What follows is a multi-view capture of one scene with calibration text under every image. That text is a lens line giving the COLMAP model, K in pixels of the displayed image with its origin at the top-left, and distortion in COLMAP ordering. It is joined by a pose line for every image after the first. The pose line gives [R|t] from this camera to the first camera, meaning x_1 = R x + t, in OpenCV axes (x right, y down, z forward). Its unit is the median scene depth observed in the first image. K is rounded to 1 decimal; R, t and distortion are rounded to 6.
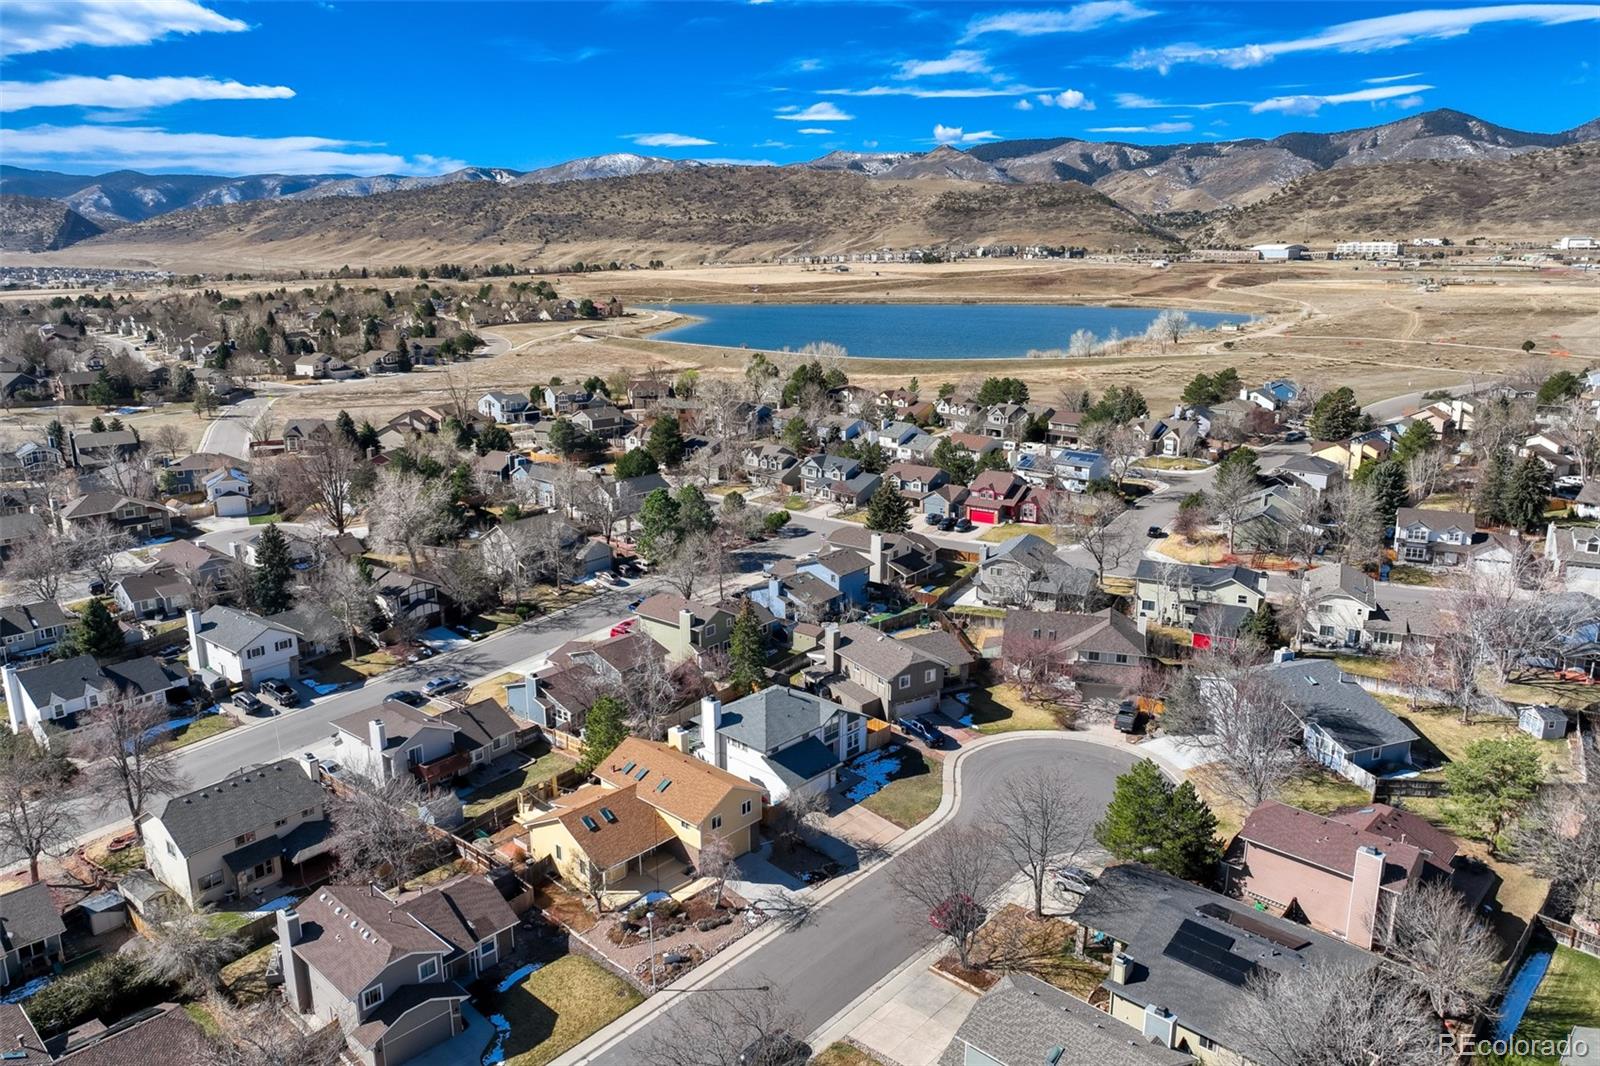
lens RADIAL K [[1122.6, 0, 802.8], [0, 1122.6, 527.5], [0, 0, 1]] dist [0.001371, 0.013740]
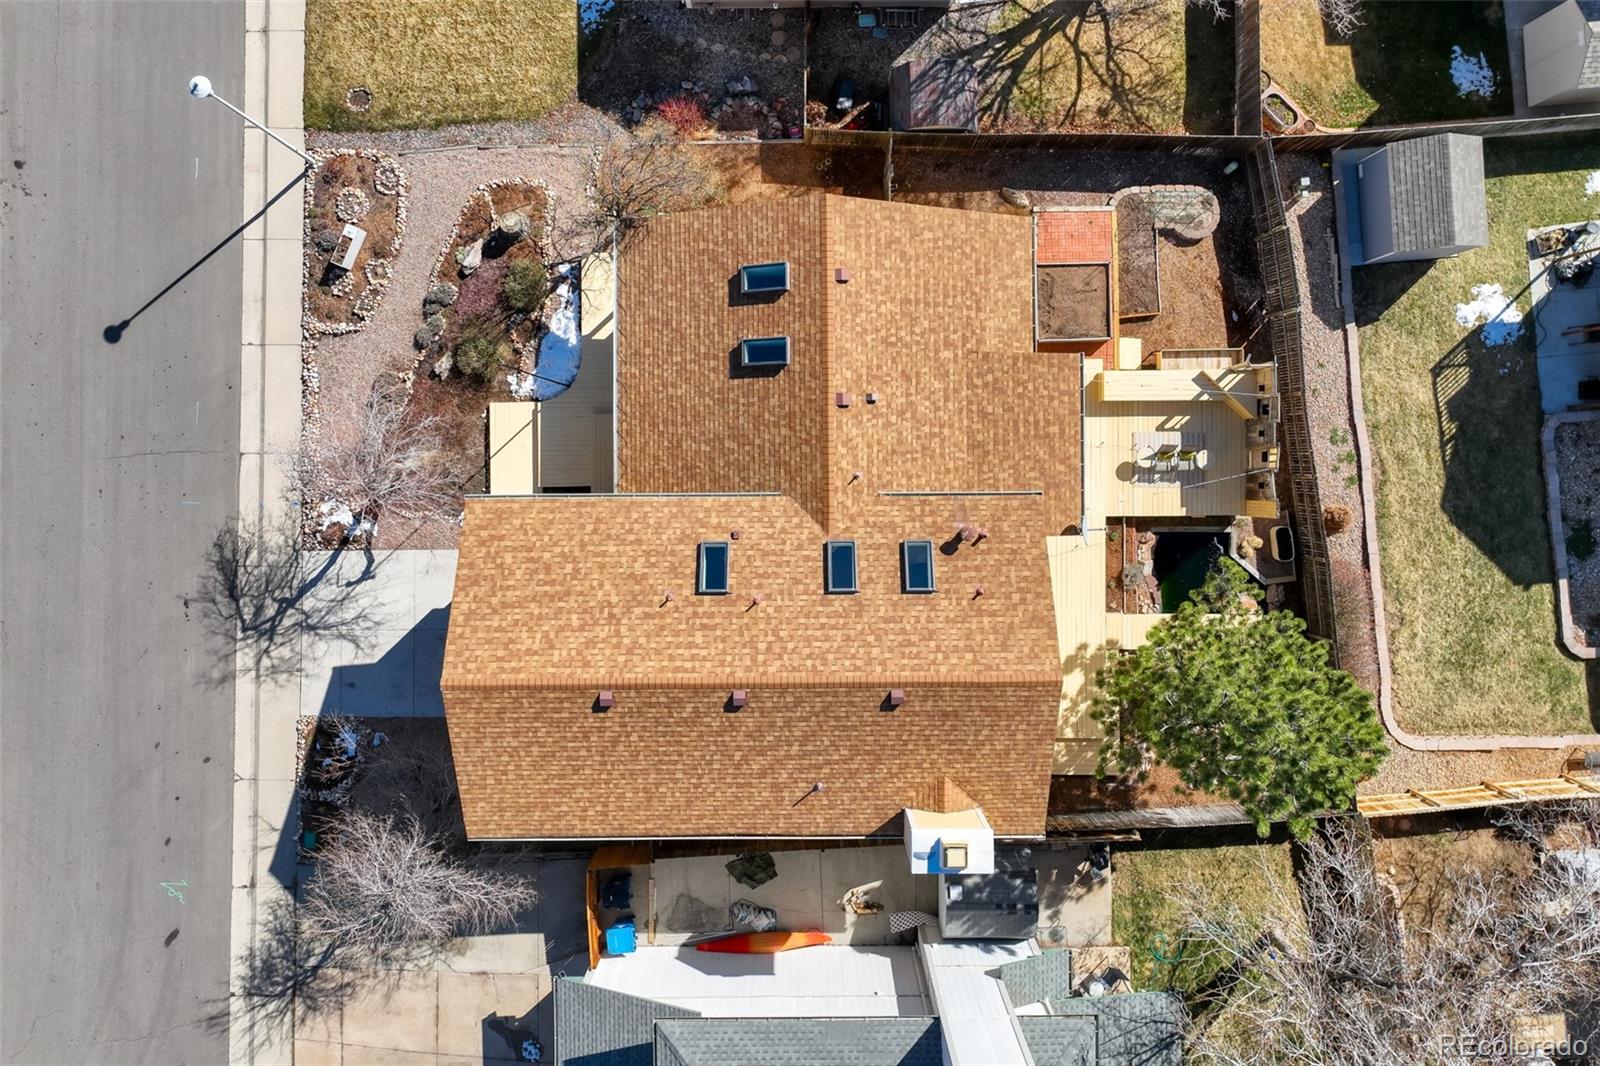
lens RADIAL K [[1122.6, 0, 802.8], [0, 1122.6, 527.5], [0, 0, 1]] dist [0.001371, 0.013740]
pose [[-0.727477, 0.685620, 0.026494, -0.093835], [-0.172138, -0.219753, 0.960248, -0.025919], [0.664188, 0.693998, 0.277887, 0.569533]]
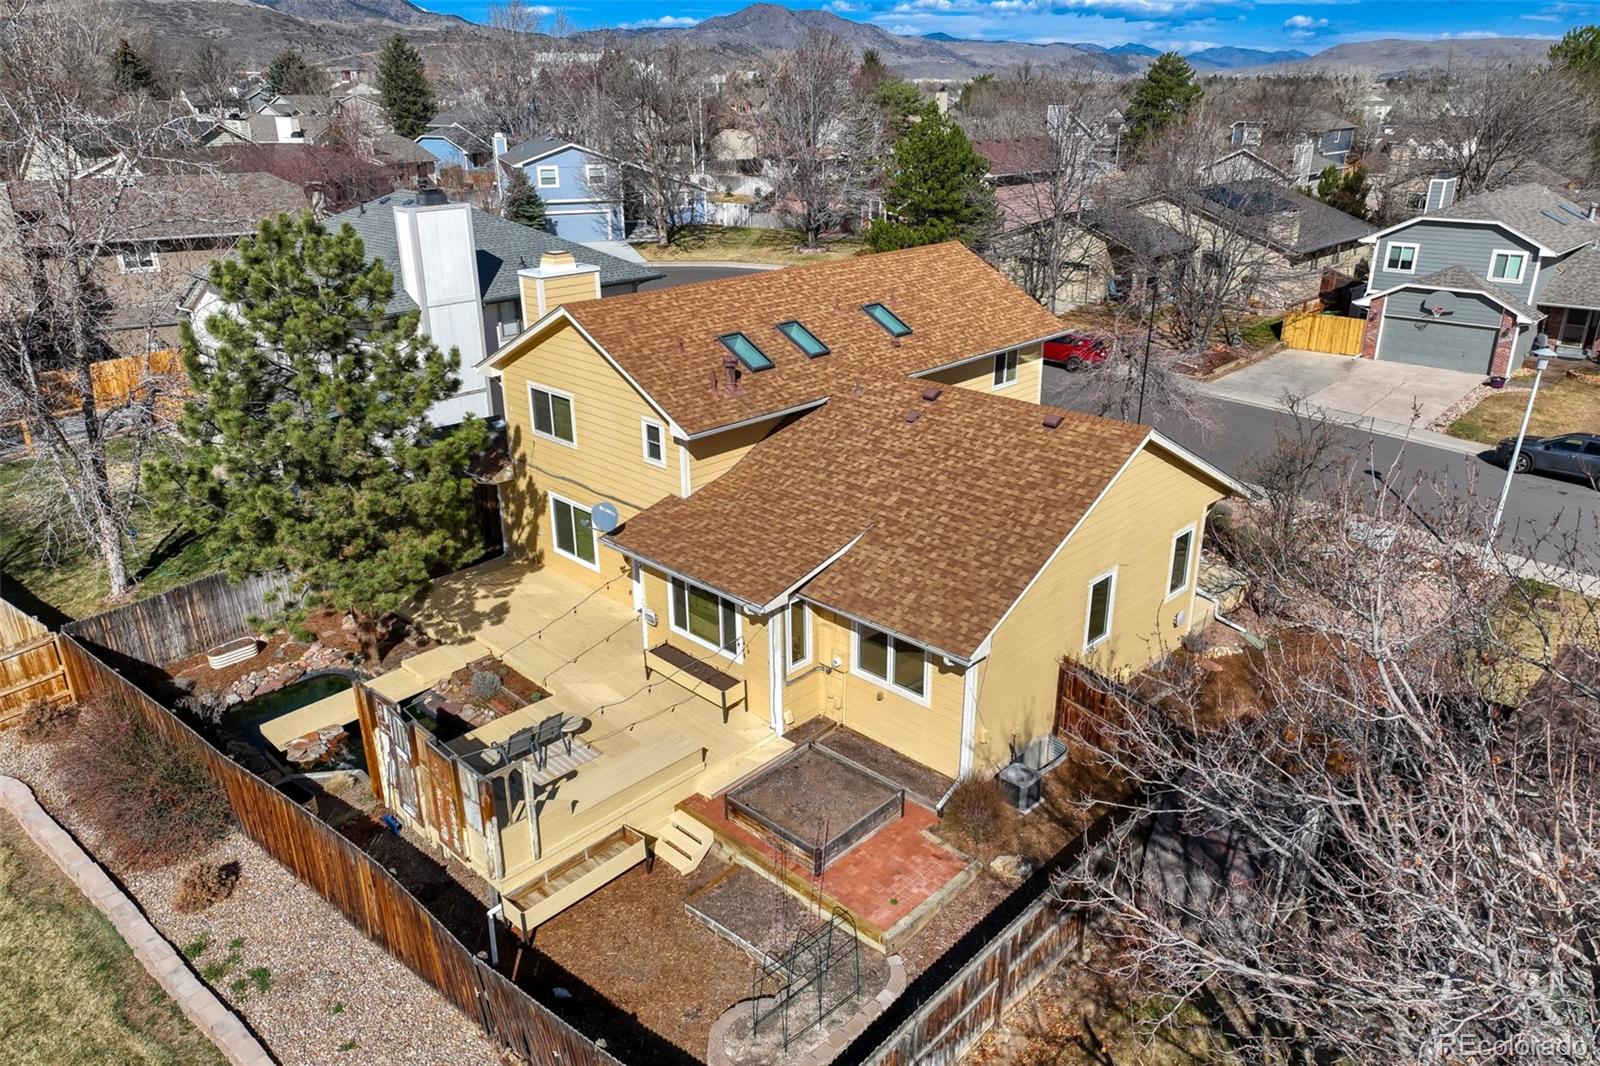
lens RADIAL K [[1122.6, 0, 802.8], [0, 1122.6, 527.5], [0, 0, 1]] dist [0.001371, 0.013740]
pose [[0.028676, -0.365436, 0.930395, -0.257727], [0.251748, 0.903415, 0.347080, 0.104277], [-0.967368, 0.224272, 0.117904, 0.611772]]
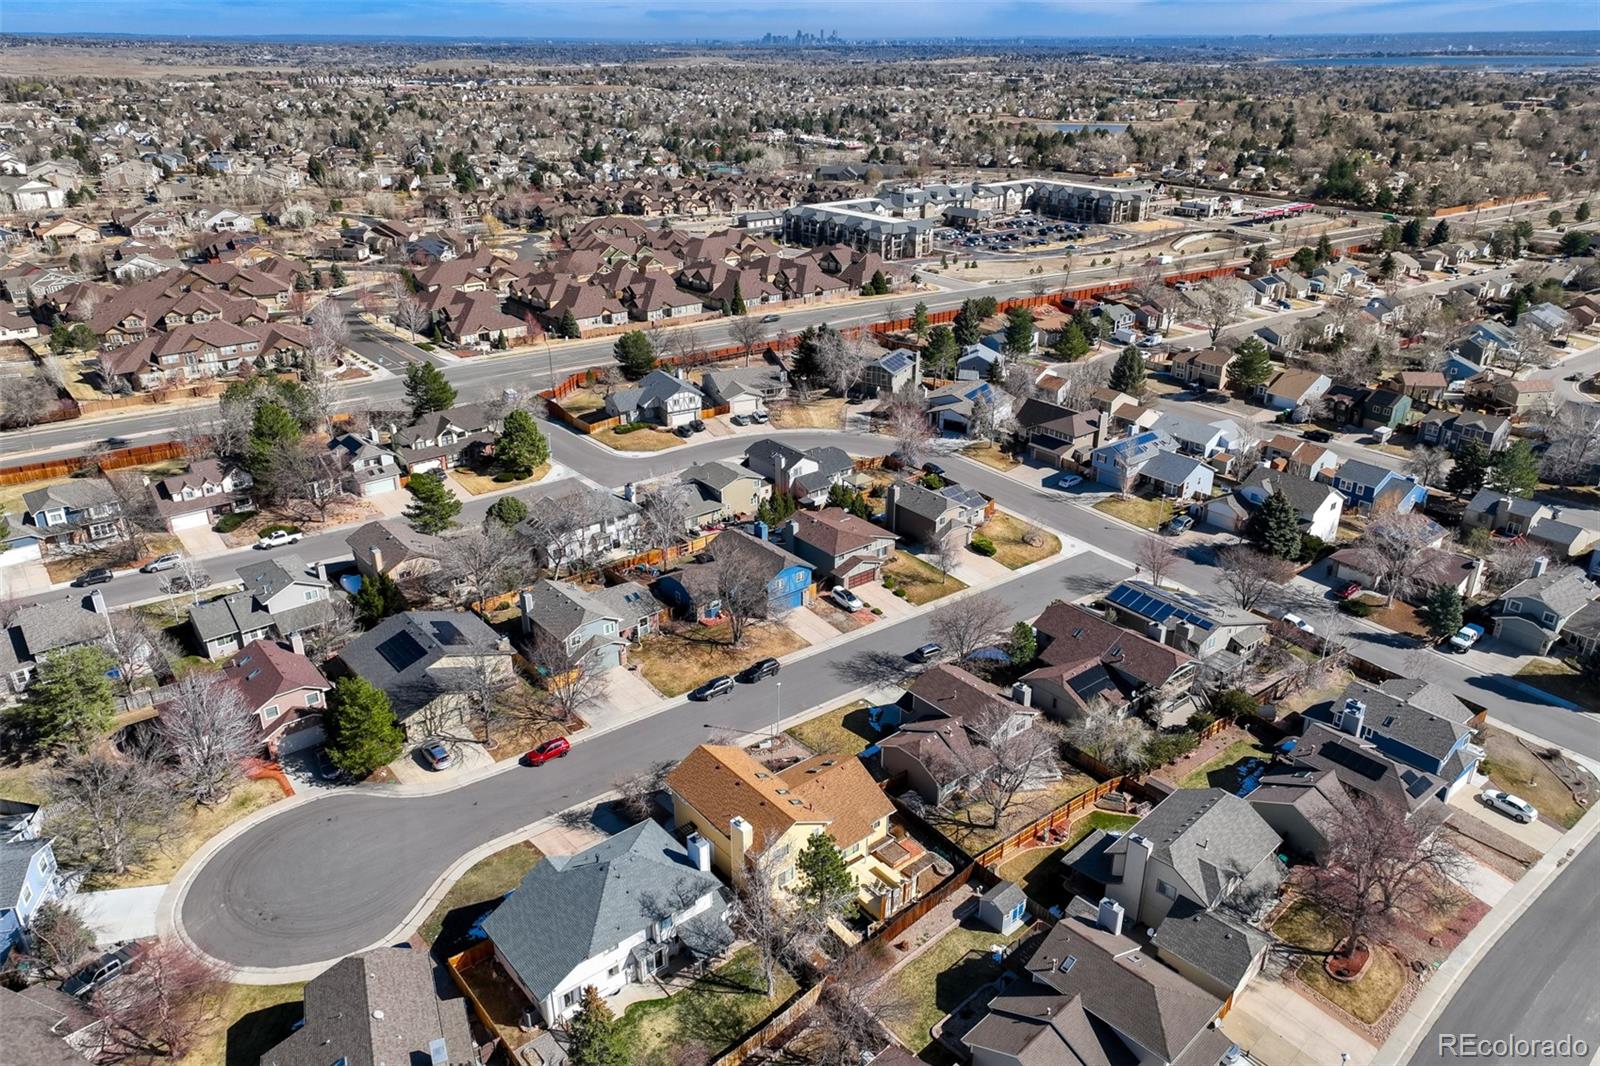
lens RADIAL K [[1122.6, 0, 802.8], [0, 1122.6, 527.5], [0, 0, 1]] dist [0.001371, 0.013740]
pose [[-0.991545, -0.052142, 0.118827, -0.168213], [0.032603, 0.786242, 0.617058, -0.369034], [-0.125601, 0.615715, -0.777894, 1.023809]]
